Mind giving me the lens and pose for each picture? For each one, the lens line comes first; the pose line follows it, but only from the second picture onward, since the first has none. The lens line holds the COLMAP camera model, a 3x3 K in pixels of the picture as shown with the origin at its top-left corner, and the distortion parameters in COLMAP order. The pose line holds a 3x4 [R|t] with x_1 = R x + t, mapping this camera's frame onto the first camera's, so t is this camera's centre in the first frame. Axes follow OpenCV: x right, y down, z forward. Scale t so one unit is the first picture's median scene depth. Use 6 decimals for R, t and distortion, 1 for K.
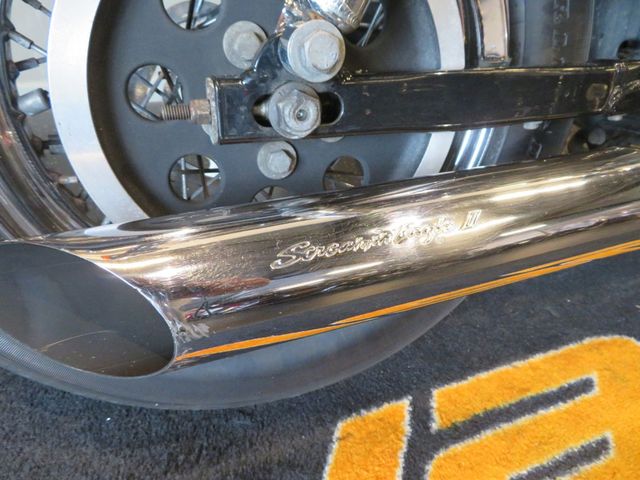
lens RADIAL K [[460.4, 0, 320.0], [0, 460.4, 240.0], [0, 0, 1]] dist [-0.001620, -0.005163]
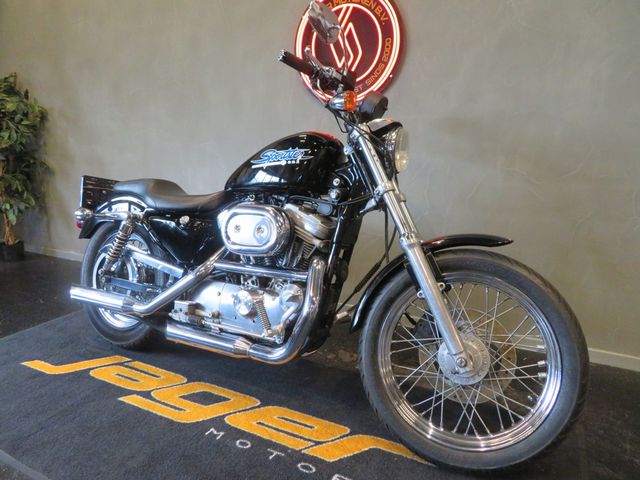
lens RADIAL K [[466.9, 0, 323.5], [0, 466.9, 244.0], [0, 0, 1]] dist [-0.004905, -0.002006]
pose [[0.660070, 0.108909, -0.743268, 4.619783], [-0.428379, 0.867360, -0.253336, -0.227033], [0.617090, 0.485619, 0.619172, -1.032696]]
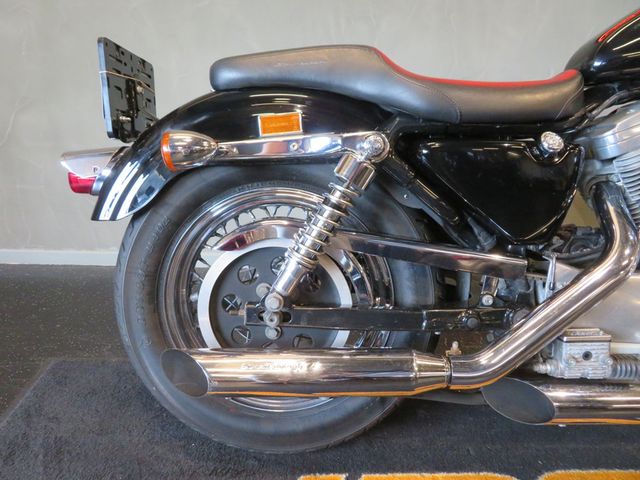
lens RADIAL K [[460.4, 0, 320.0], [0, 460.4, 240.0], [0, 0, 1]] dist [-0.001620, -0.005163]
pose [[0.946121, 0.082155, -0.313217, 0.641005], [-0.169816, 0.949481, -0.263911, -0.022583], [0.275711, 0.302881, 0.912275, -0.982533]]
